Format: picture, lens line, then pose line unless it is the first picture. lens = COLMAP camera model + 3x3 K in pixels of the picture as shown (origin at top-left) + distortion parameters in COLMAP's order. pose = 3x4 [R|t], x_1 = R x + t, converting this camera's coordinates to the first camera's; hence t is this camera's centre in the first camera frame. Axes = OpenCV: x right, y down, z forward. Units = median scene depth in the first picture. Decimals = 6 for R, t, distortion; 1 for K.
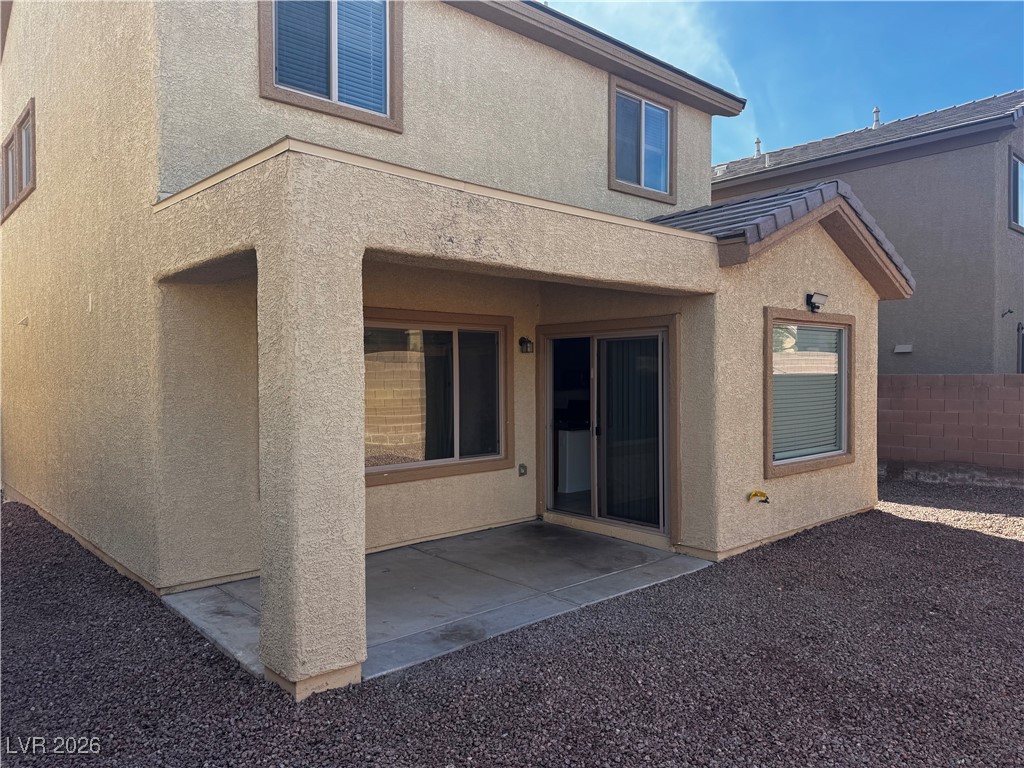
lens RADIAL K [[713.5, 0, 514.8], [0, 713.5, 390.7], [0, 0, 1]] dist [0.124008, -0.175384]
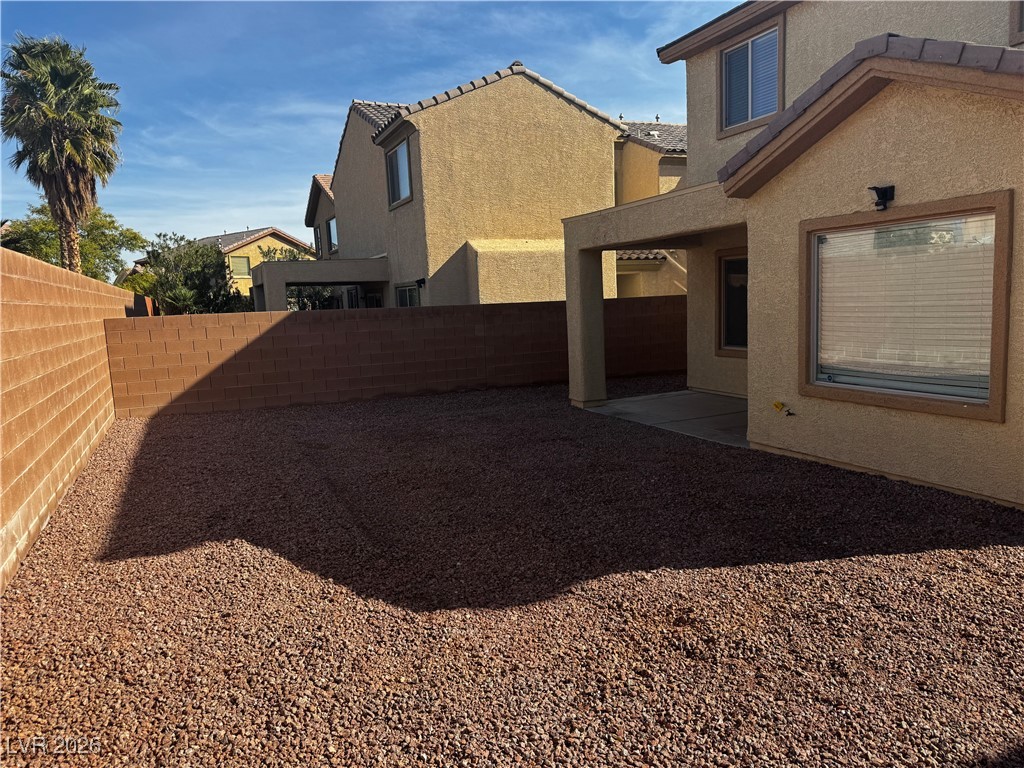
lens RADIAL K [[713.5, 0, 514.8], [0, 713.5, 390.7], [0, 0, 1]] dist [0.124008, -0.175384]
pose [[-0.294841, 0.135387, -0.945907, 1.468256], [0.027744, 0.990707, 0.133152, -0.029418], [0.955144, 0.013015, -0.295857, 0.950865]]
